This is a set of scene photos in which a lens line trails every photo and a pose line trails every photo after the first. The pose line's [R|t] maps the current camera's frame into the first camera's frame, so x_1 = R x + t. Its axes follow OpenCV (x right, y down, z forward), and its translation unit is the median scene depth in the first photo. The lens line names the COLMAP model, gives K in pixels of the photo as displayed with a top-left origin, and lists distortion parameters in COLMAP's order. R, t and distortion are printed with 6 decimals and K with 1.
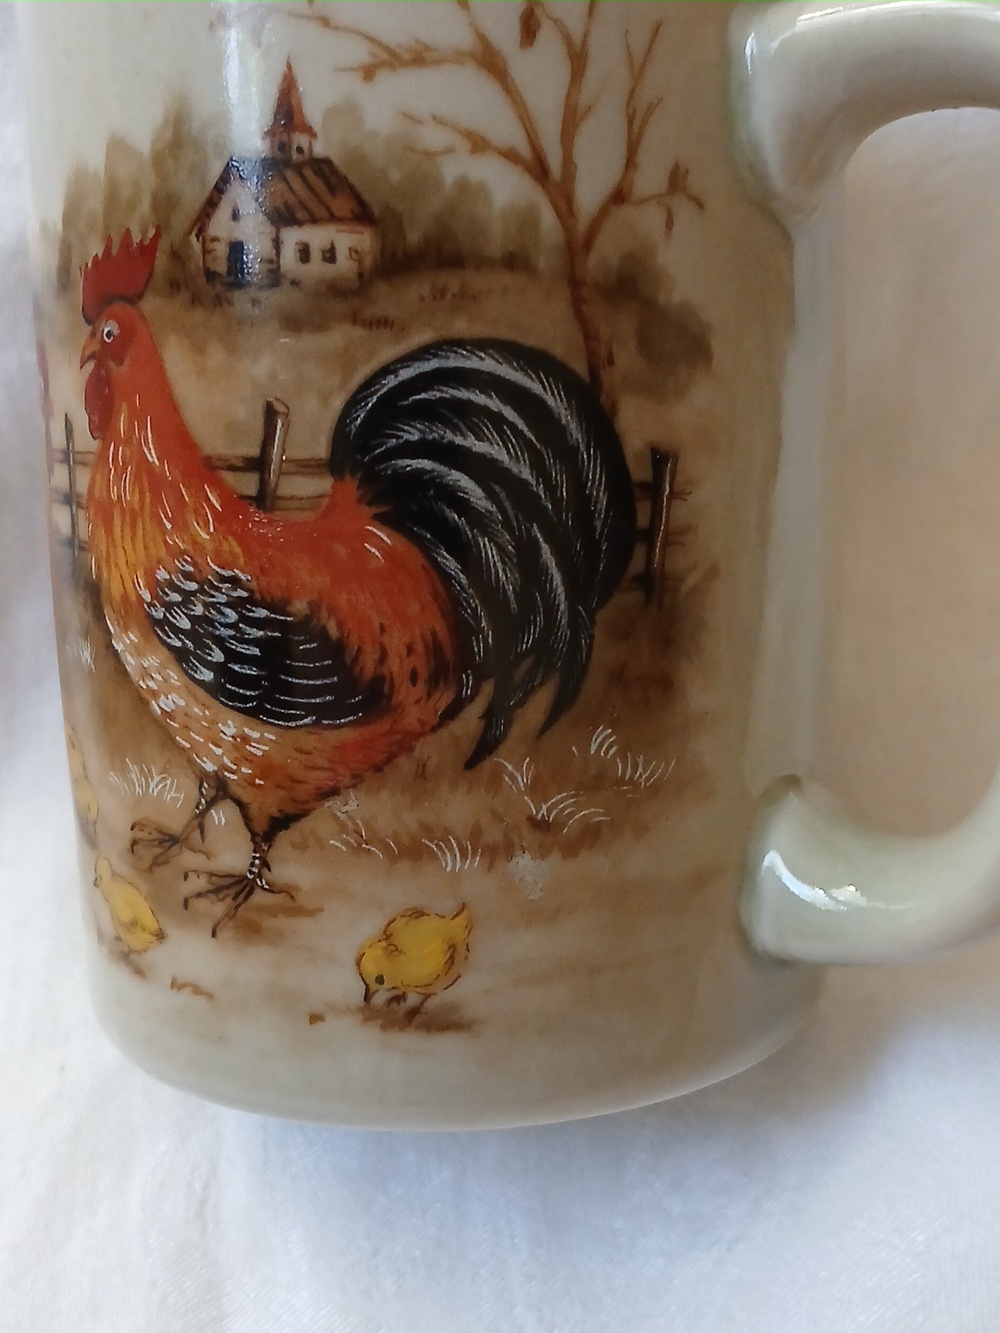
lens RADIAL K [[1004.2, 0, 500.3], [0, 1004.2, 666.3], [0, 0, 1]] dist [-0.001547, 0.001744]
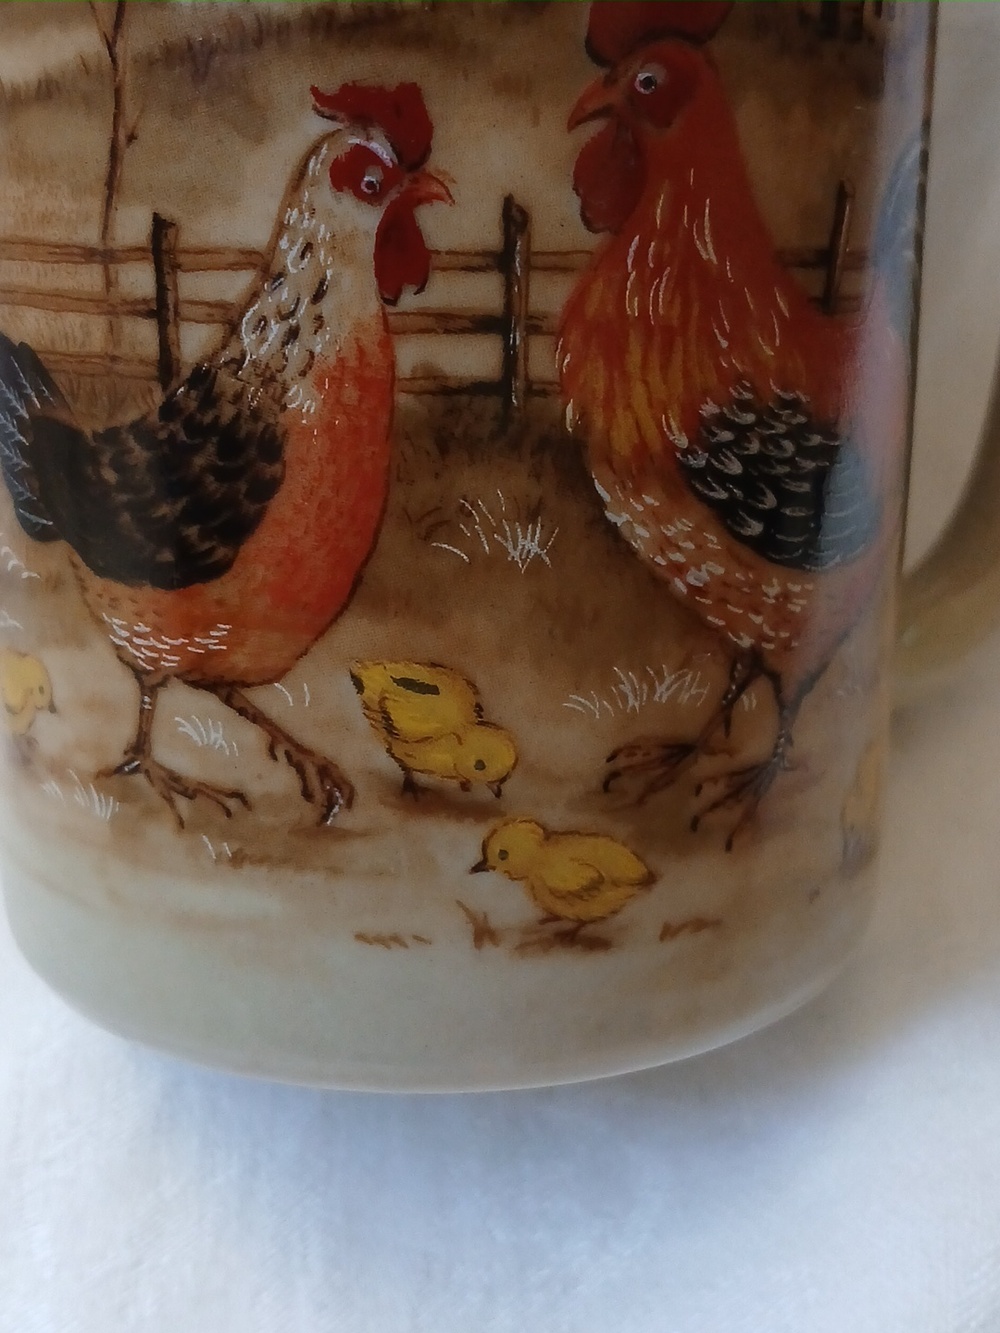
lens RADIAL K [[1298.4, 0, 500.2], [0, 1298.4, 667.0], [0, 0, 1]] dist [-0.015389, 0.000000]
pose [[0.717854, -0.243433, 0.652246, -1.144106], [0.167981, 0.969759, 0.177059, -0.102009], [-0.675624, -0.017538, 0.737038, 0.365183]]
